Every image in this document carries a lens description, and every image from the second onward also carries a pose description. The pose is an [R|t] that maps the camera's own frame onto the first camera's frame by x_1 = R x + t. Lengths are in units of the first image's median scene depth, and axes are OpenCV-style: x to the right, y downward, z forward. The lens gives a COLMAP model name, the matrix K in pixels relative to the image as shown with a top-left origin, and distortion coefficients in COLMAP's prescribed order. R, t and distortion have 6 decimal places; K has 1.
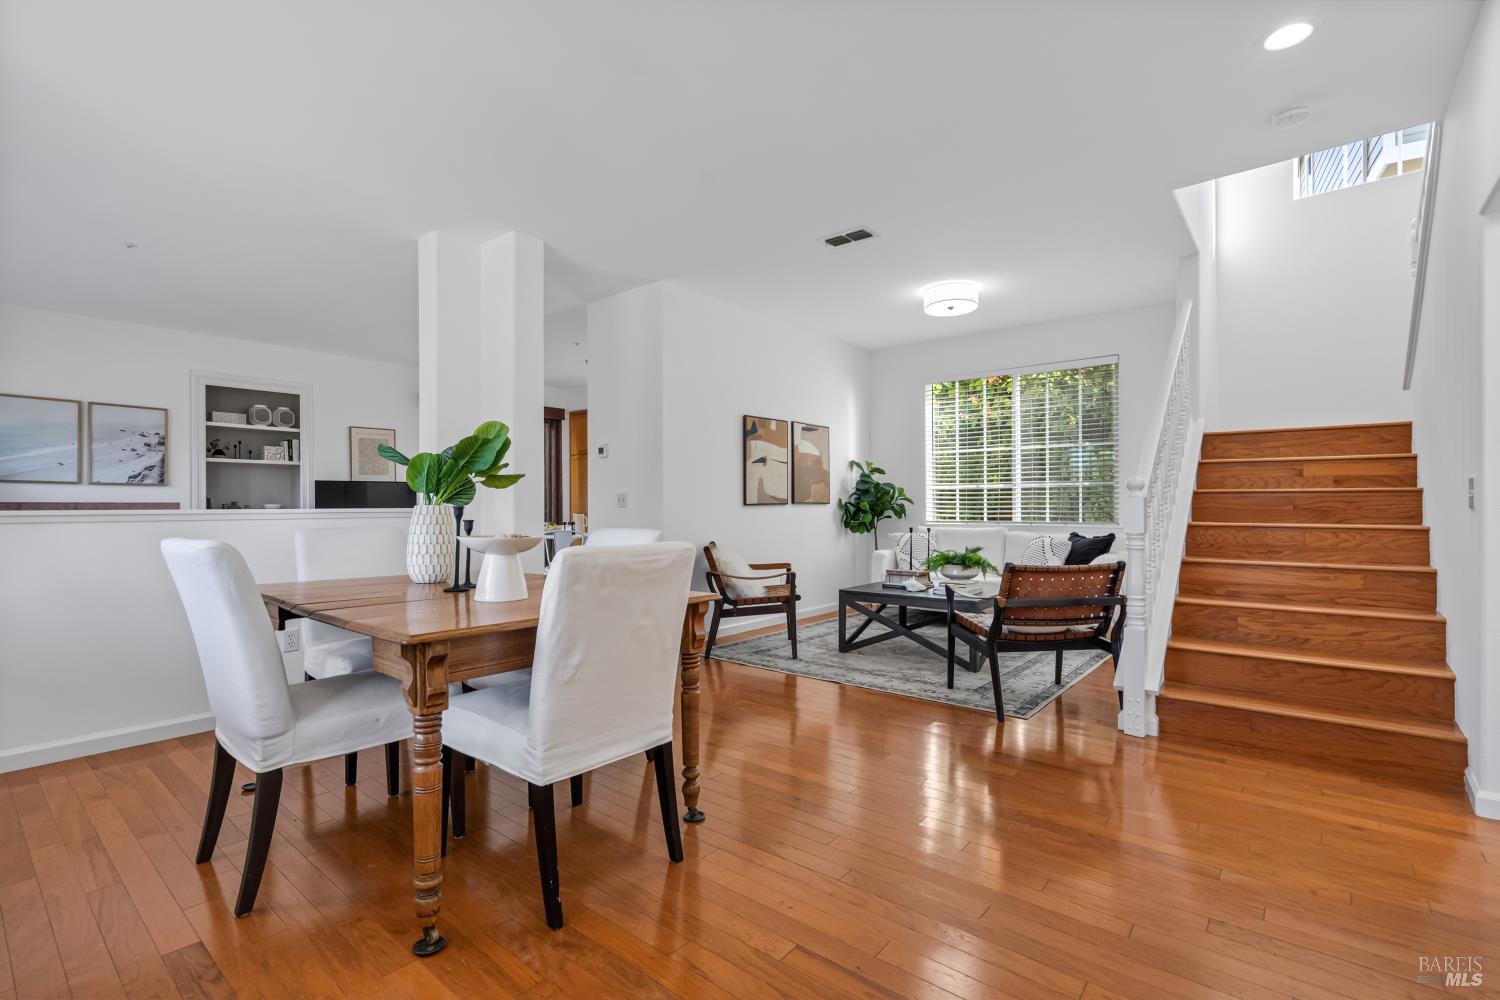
lens RADIAL K [[692.3, 0, 750.0], [0, 692.3, 500.0], [0, 0, 1]] dist [-0.000201, -0.000128]
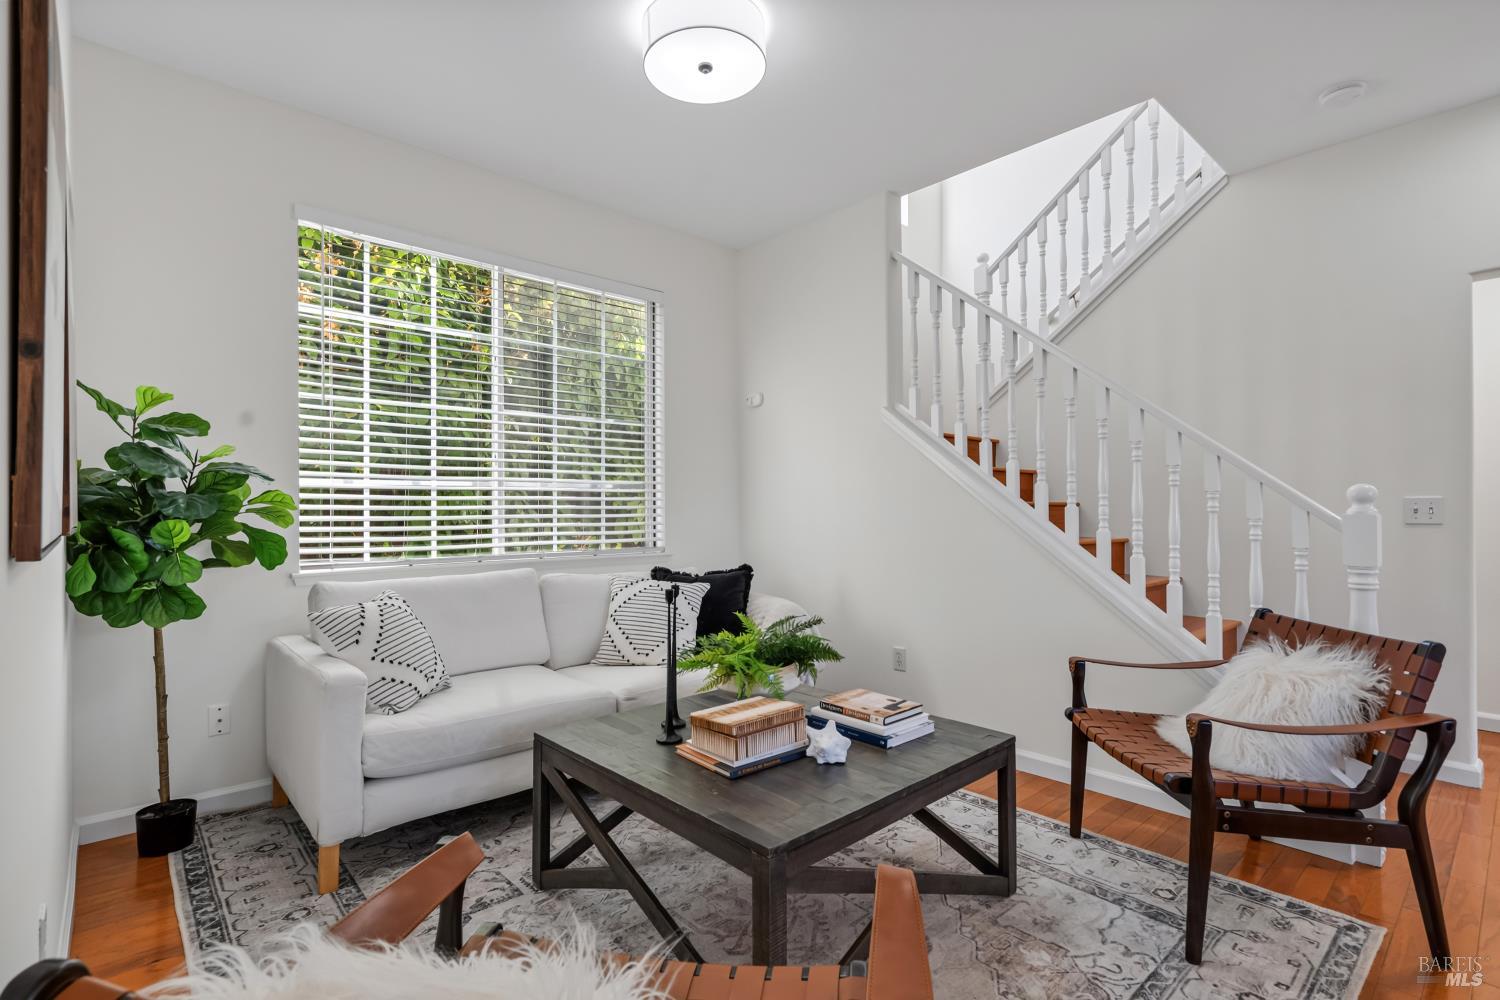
lens RADIAL K [[712.9, 0, 750.0], [0, 712.9, 500.0], [0, 0, 1]] dist [0.000054, 0.000003]
pose [[0.138227, 0.011124, 0.990338, -0.110733], [-0.001591, 0.999938, -0.011010, -0.003948], [-0.990399, -0.000054, 0.138237, 0.719859]]
